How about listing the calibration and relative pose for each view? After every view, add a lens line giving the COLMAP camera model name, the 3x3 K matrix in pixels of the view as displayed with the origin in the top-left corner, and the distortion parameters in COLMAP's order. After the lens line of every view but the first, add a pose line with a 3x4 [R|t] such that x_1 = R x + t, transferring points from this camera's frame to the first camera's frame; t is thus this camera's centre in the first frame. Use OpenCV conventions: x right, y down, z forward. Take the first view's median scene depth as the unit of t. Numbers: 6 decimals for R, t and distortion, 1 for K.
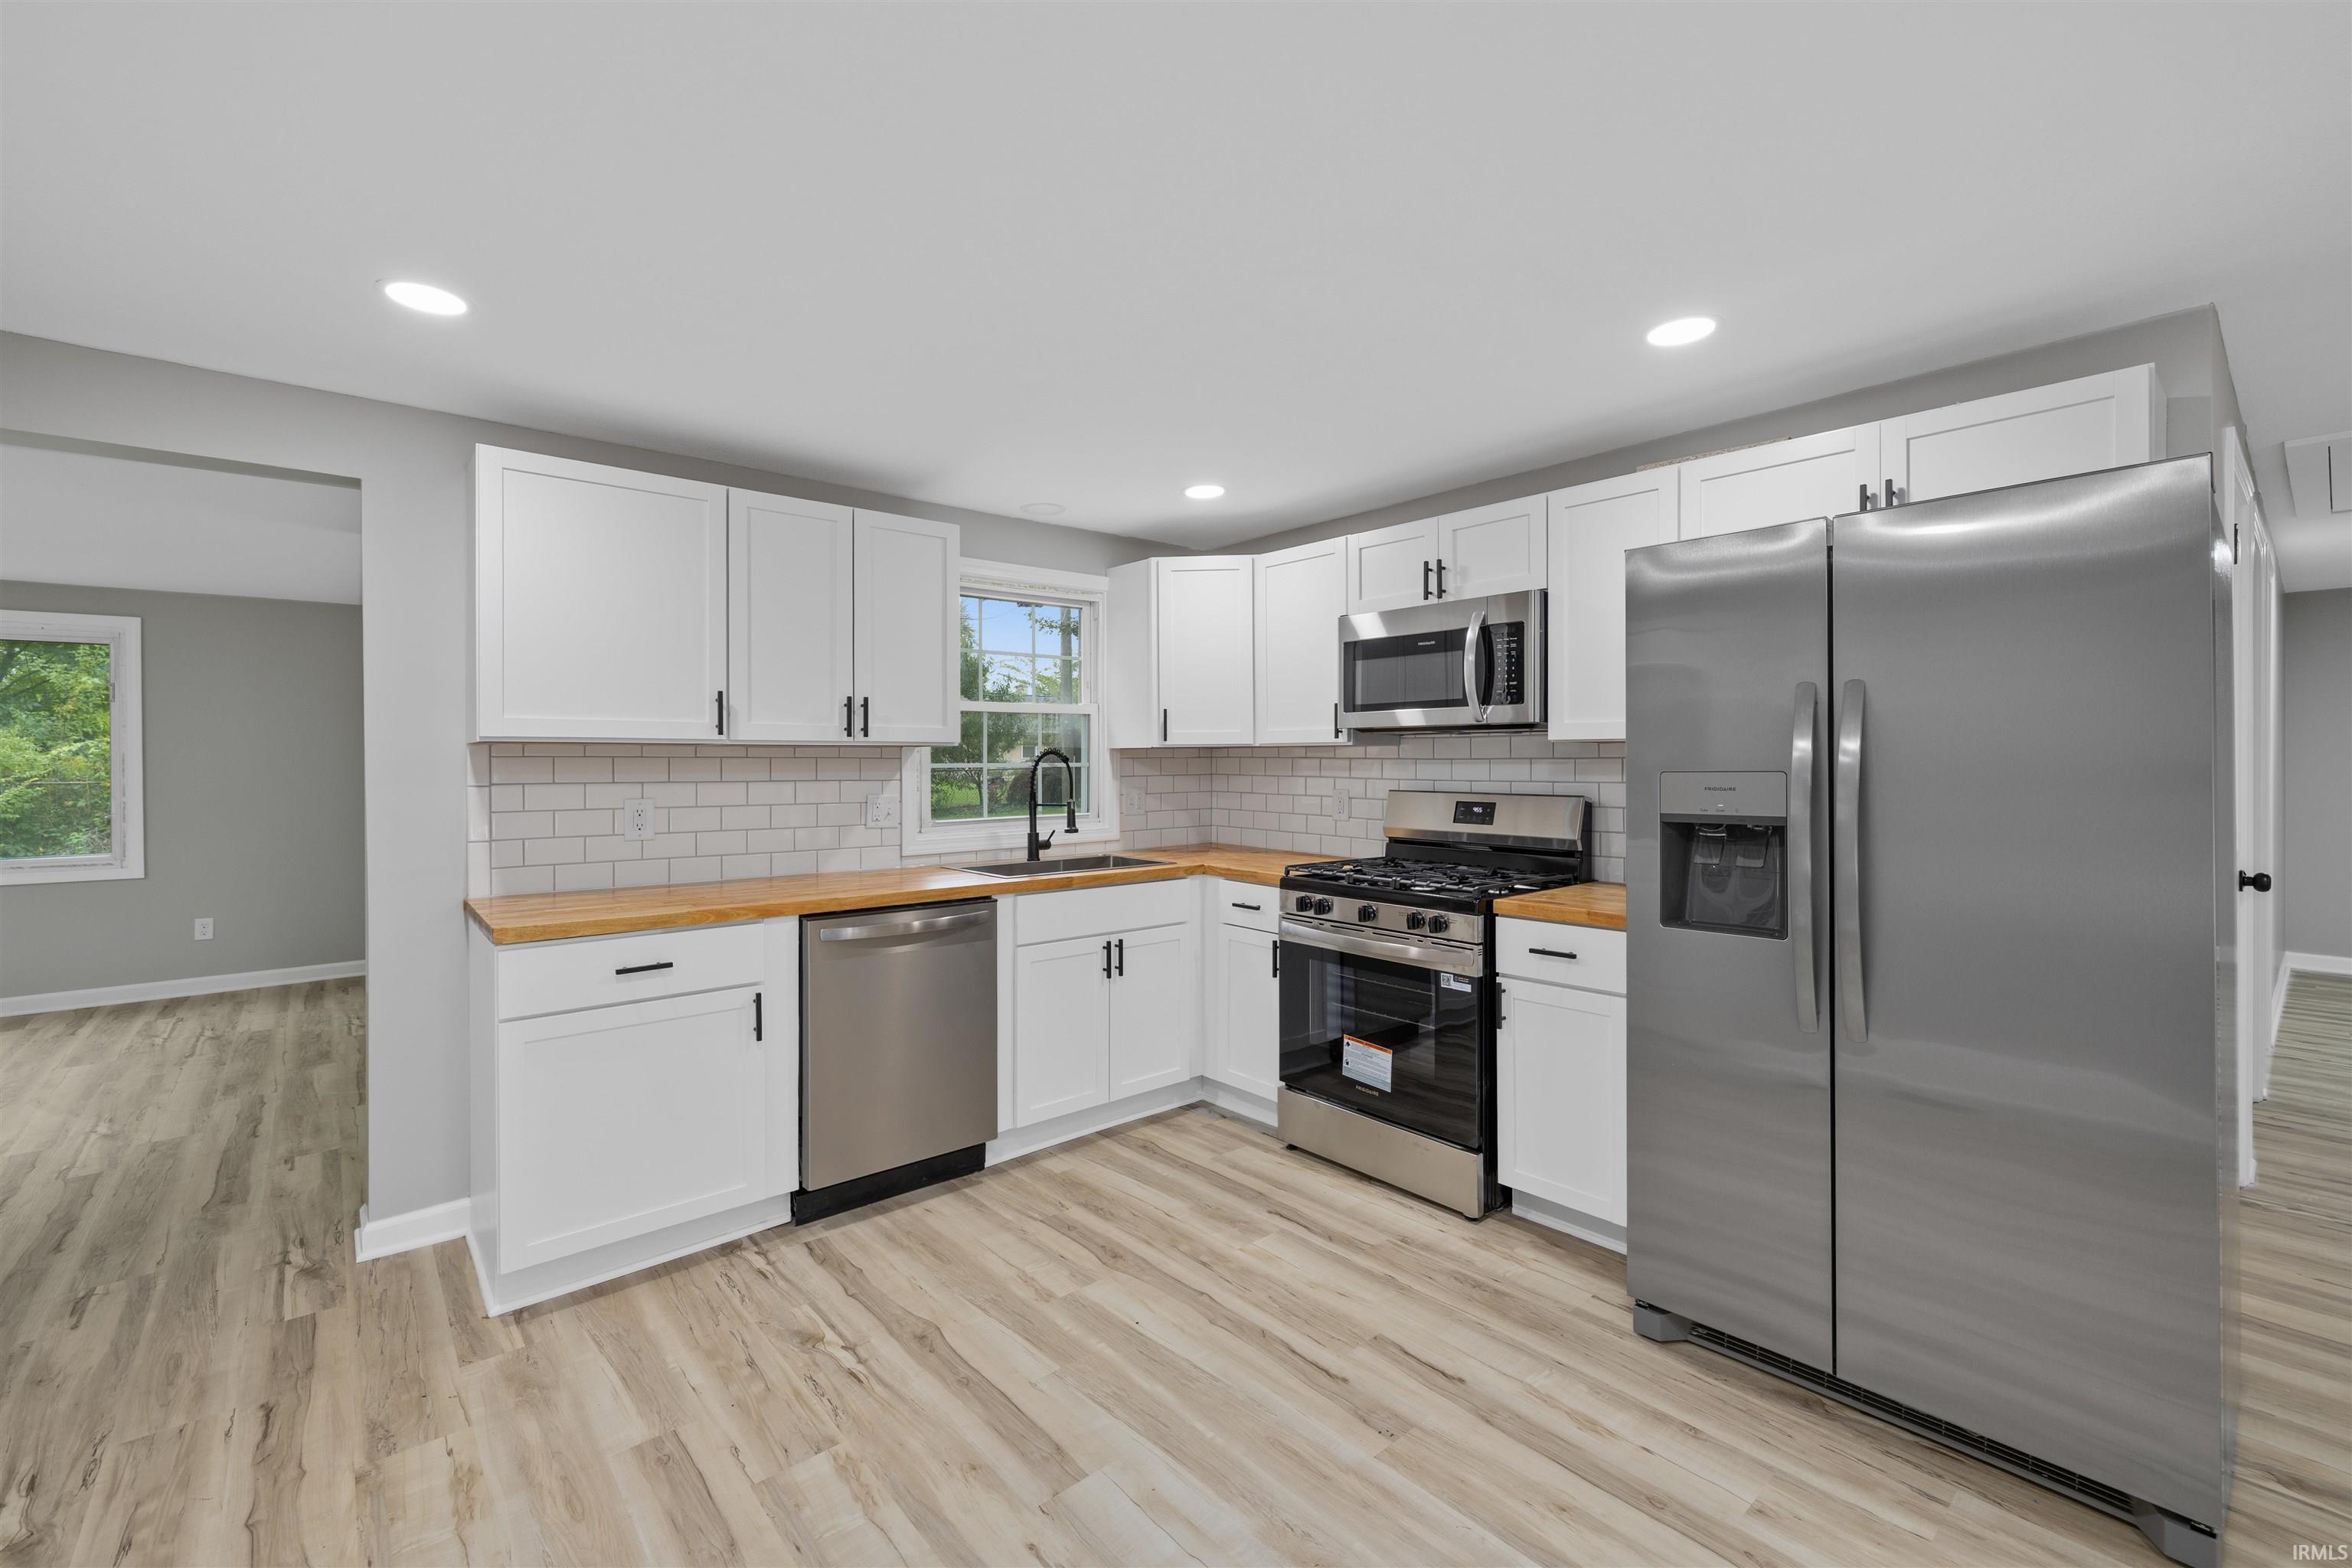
lens RADIAL K [[990.9, 0, 1153.0], [0, 990.9, 765.2], [0, 0, 1]] dist [-0.000718, 0.000058]
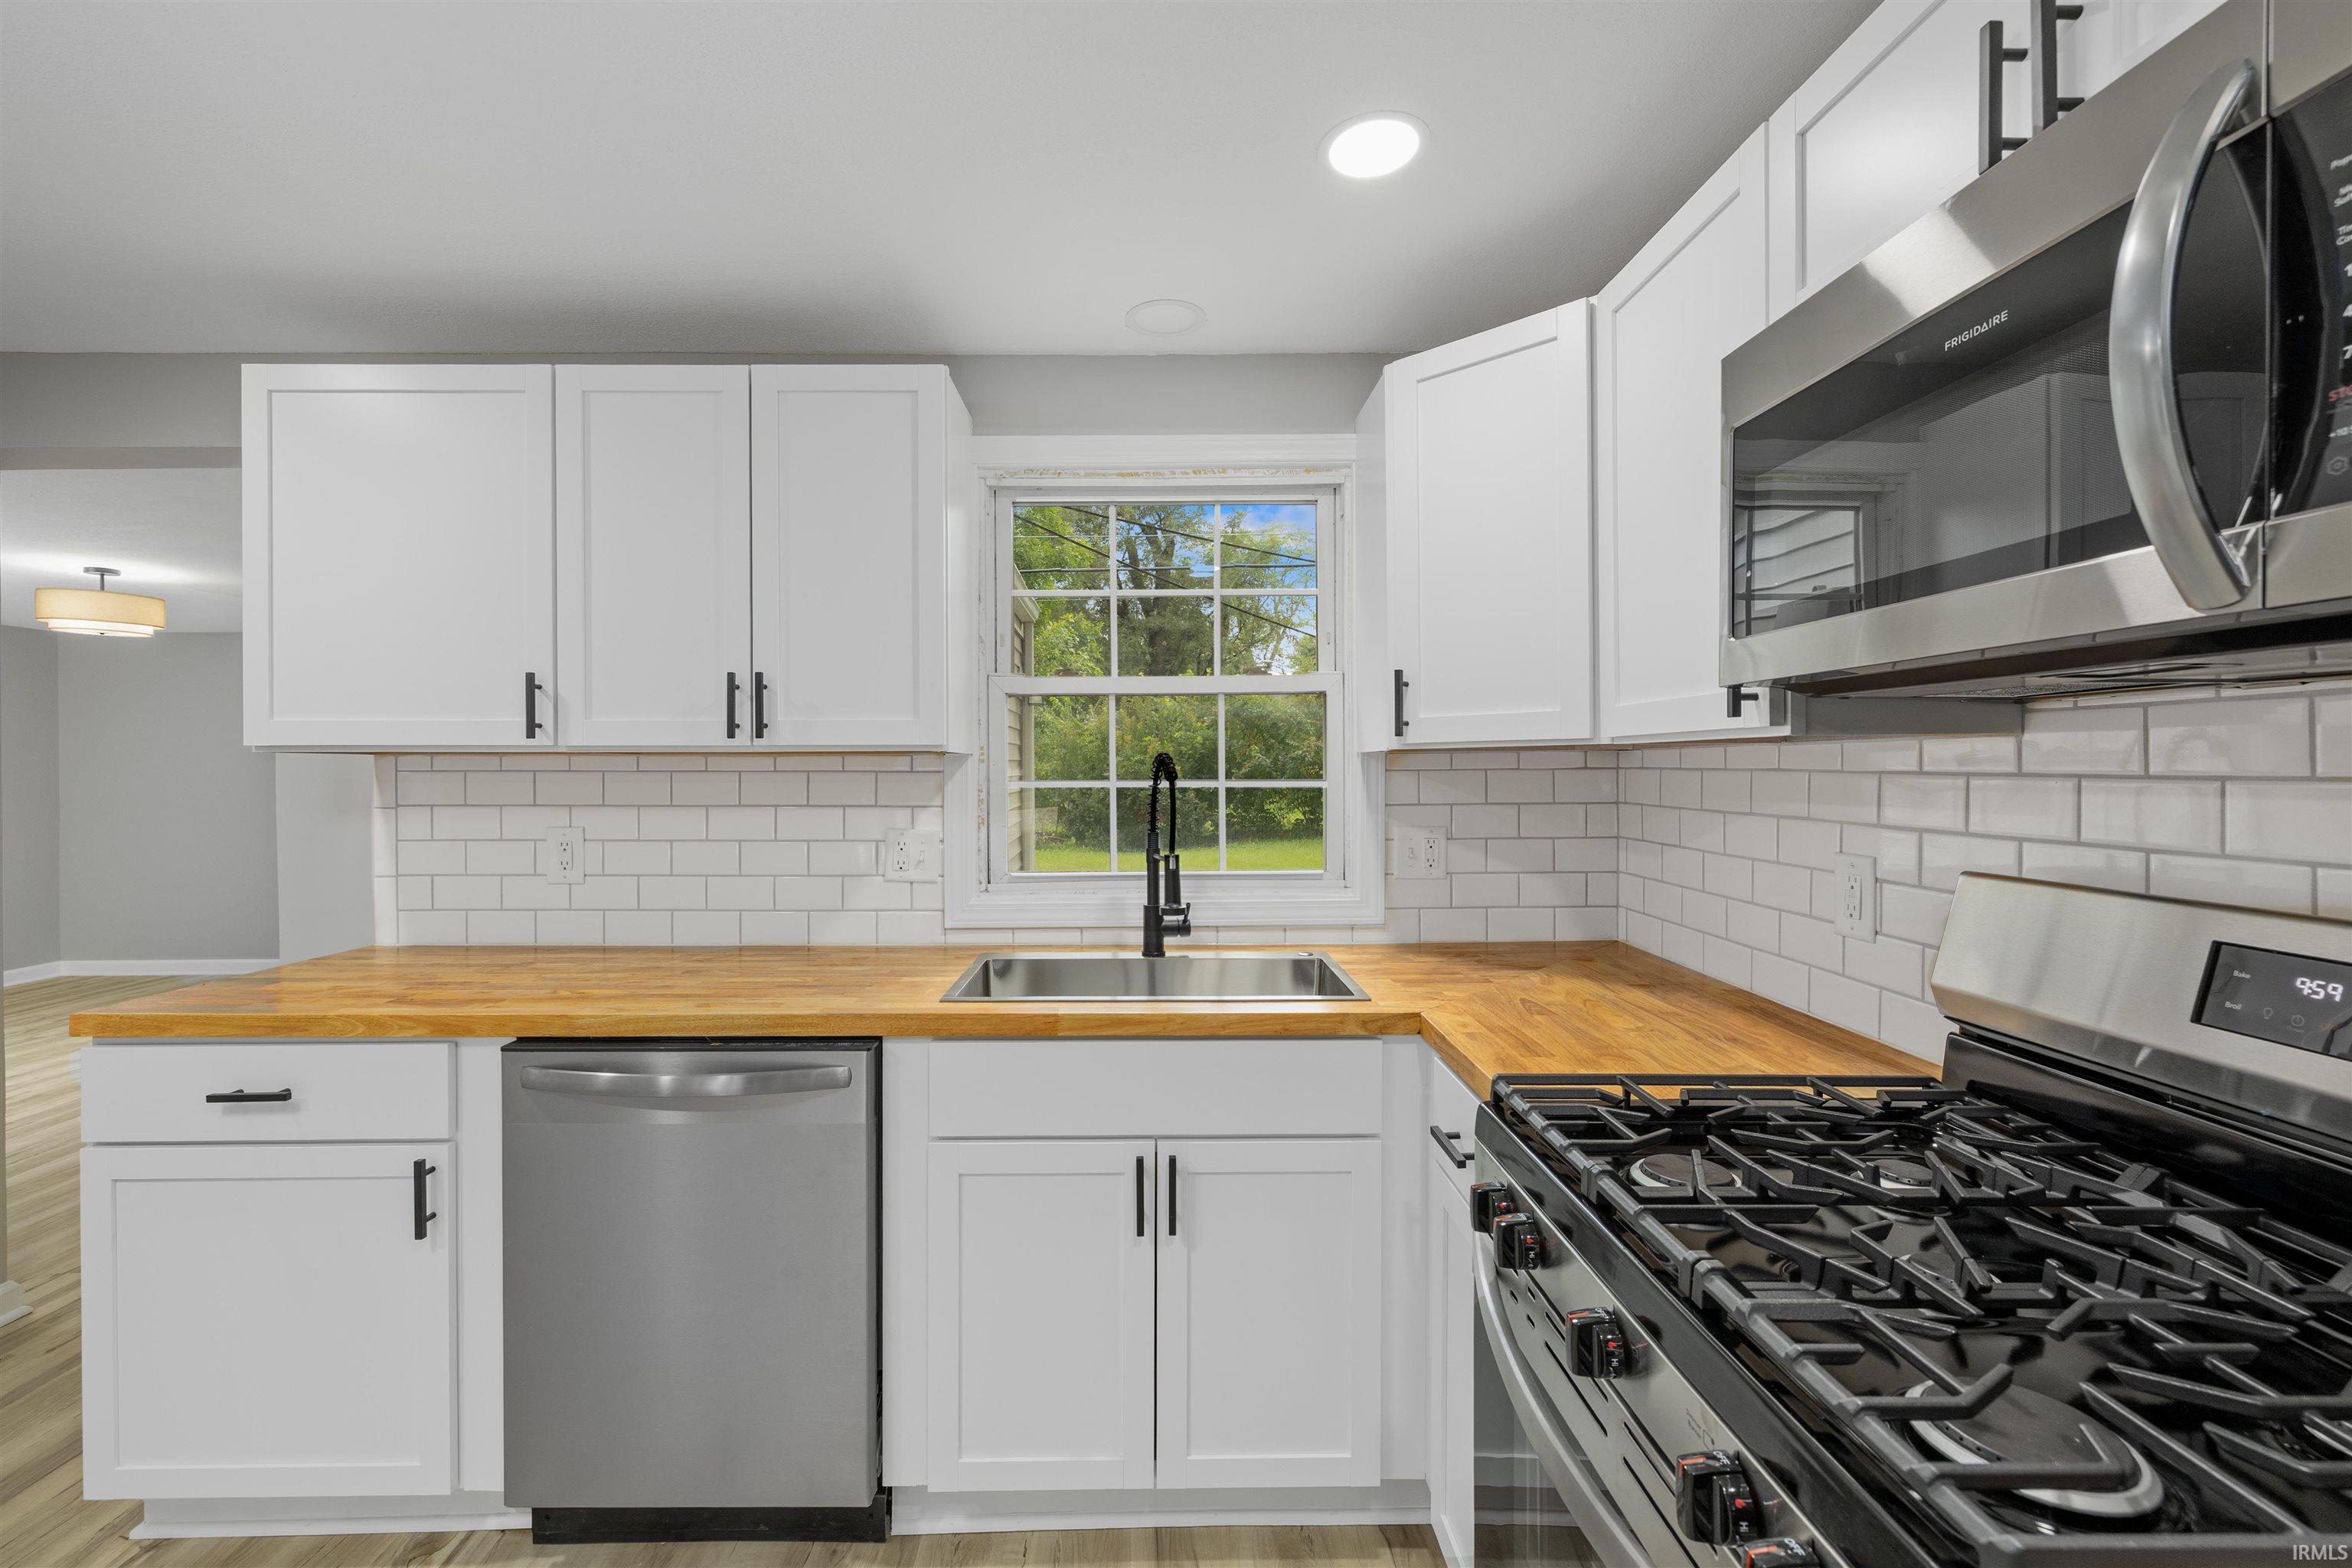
lens RADIAL K [[989.9, 0, 1159.7], [0, 989.9, 775.4], [0, 0, 1]] dist [-0.001281, -0.000069]
pose [[0.772485, 0.004293, -0.635019, 0.284324], [-0.002167, 0.999989, 0.004124, -0.008745], [0.635029, -0.001810, 0.772486, 0.686622]]
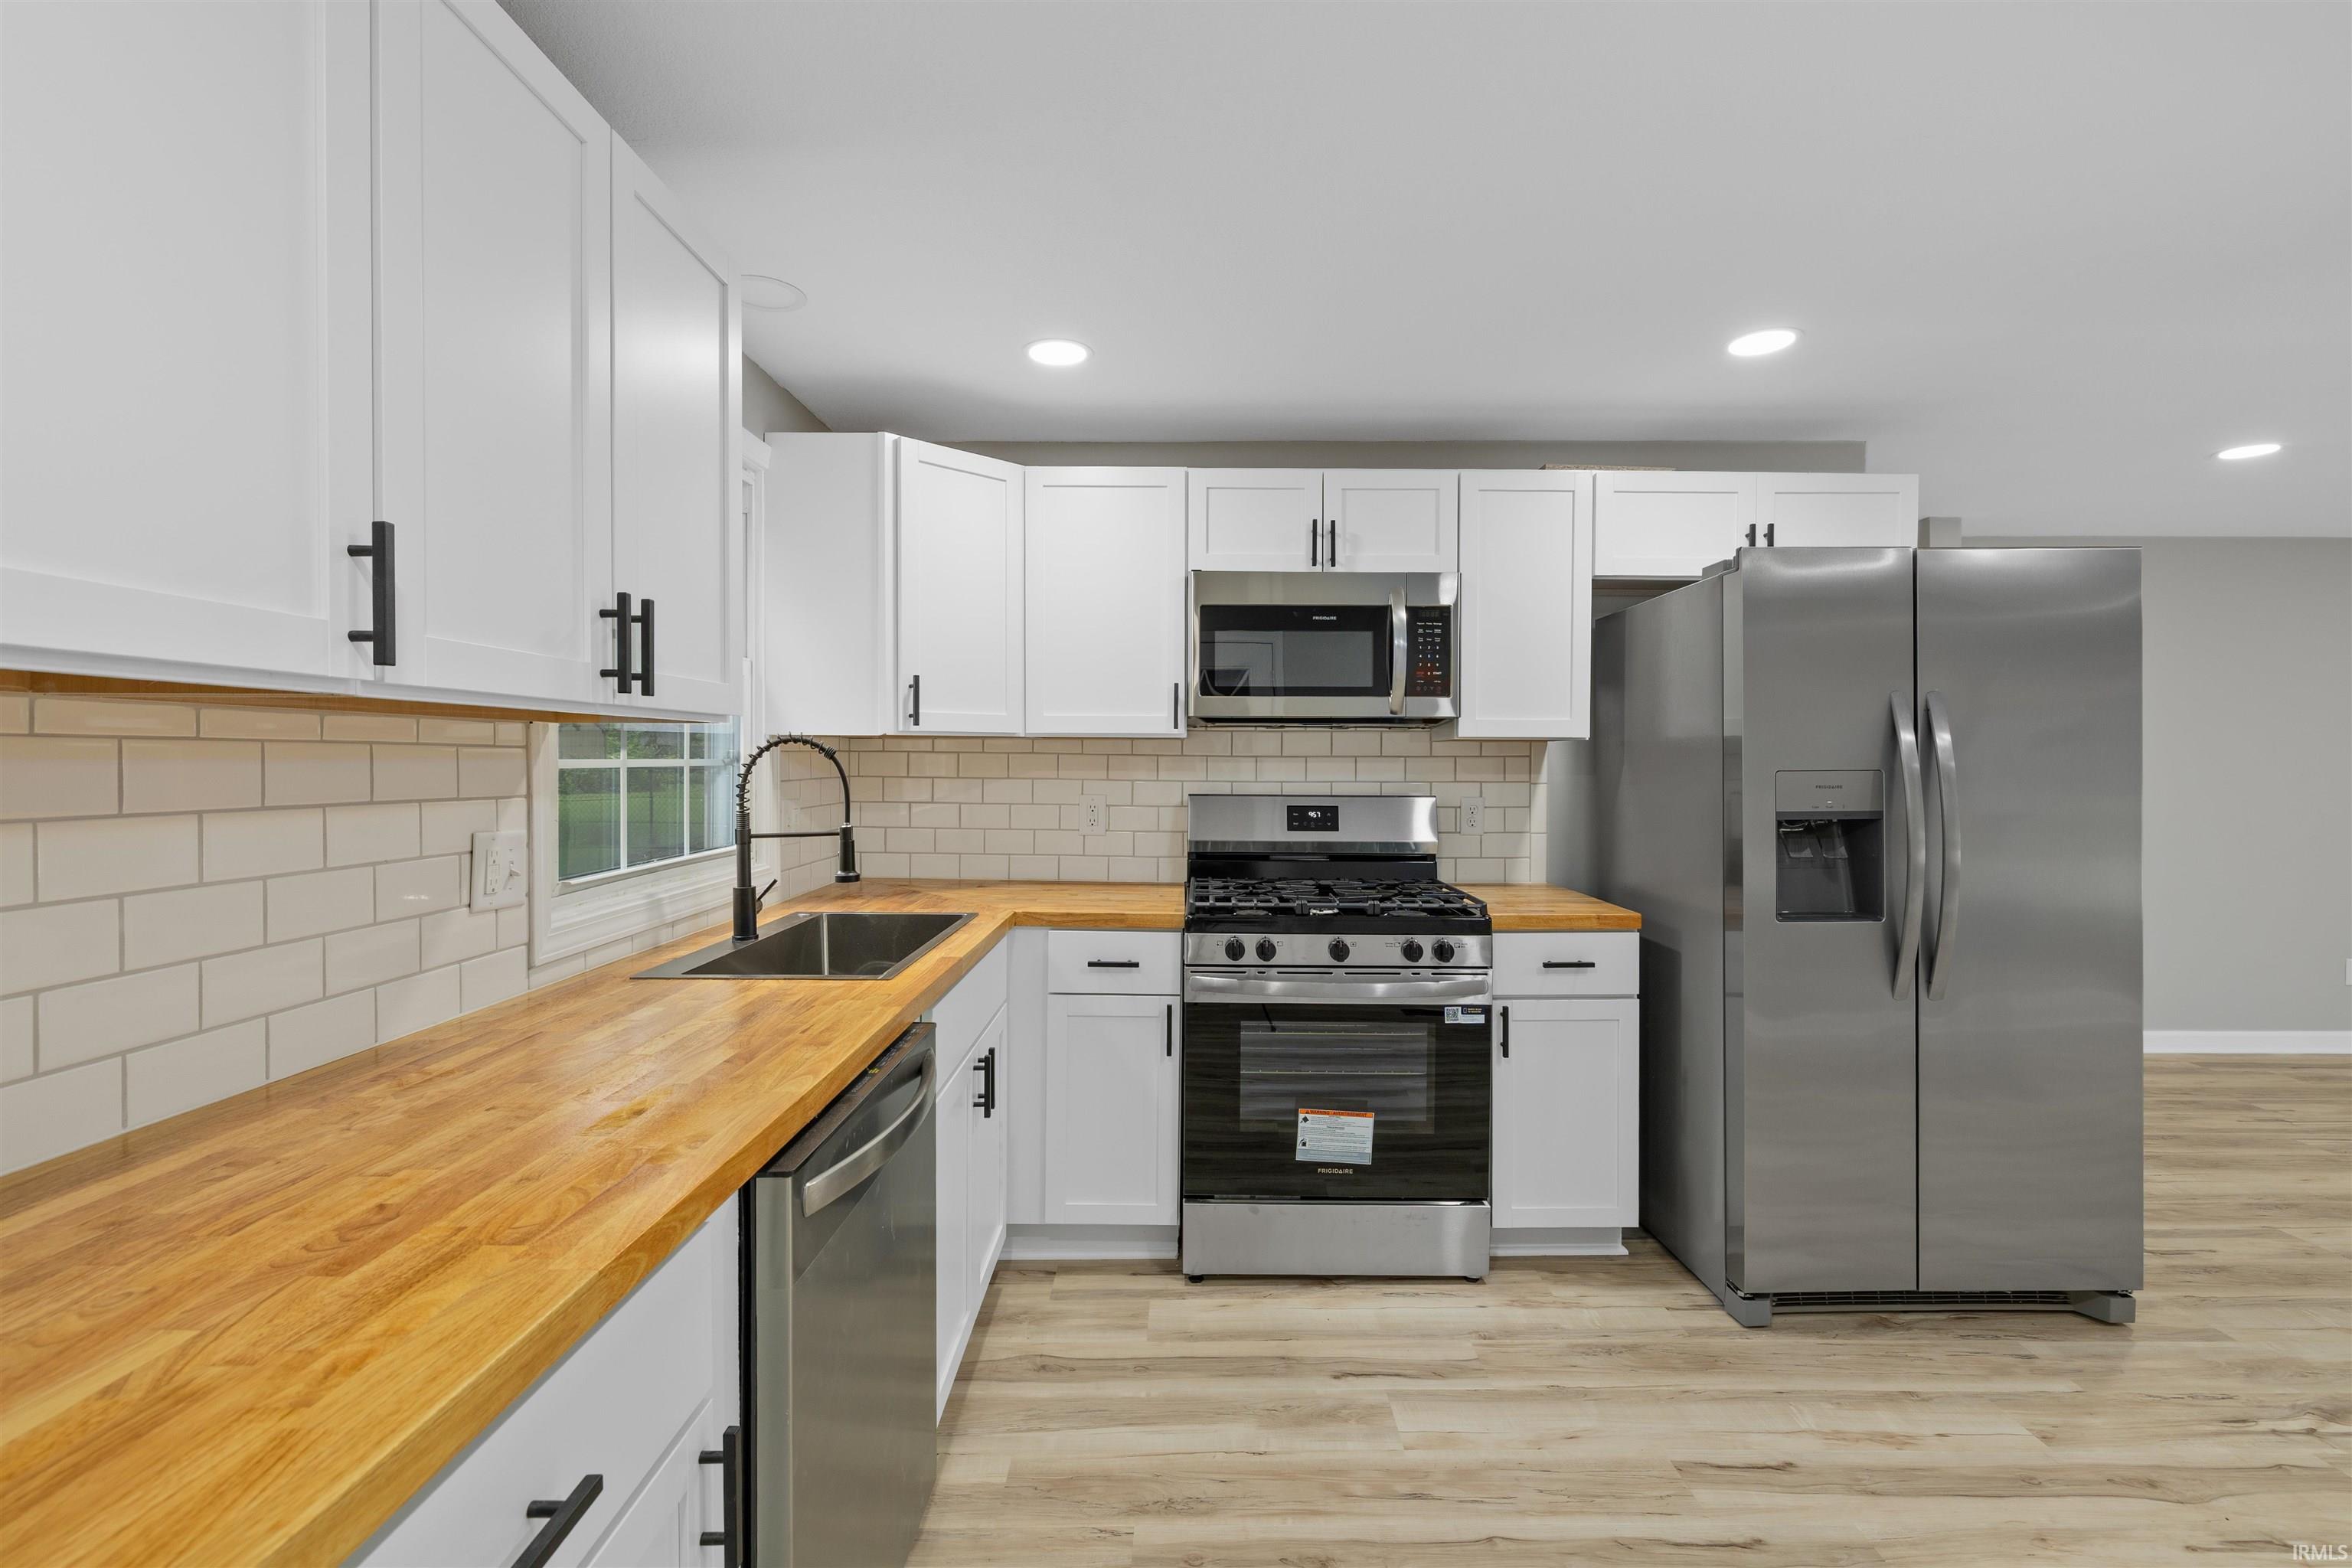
lens RADIAL K [[1018.6, 0, 1190.5], [0, 1018.6, 777.1], [0, 0, 1]] dist [-0.000898, -0.000053]
pose [[0.641737, -0.009267, 0.766868, -0.471381], [-0.001549, 0.999909, 0.013379, -0.000210], [-0.766923, -0.009773, 0.641665, 0.548010]]
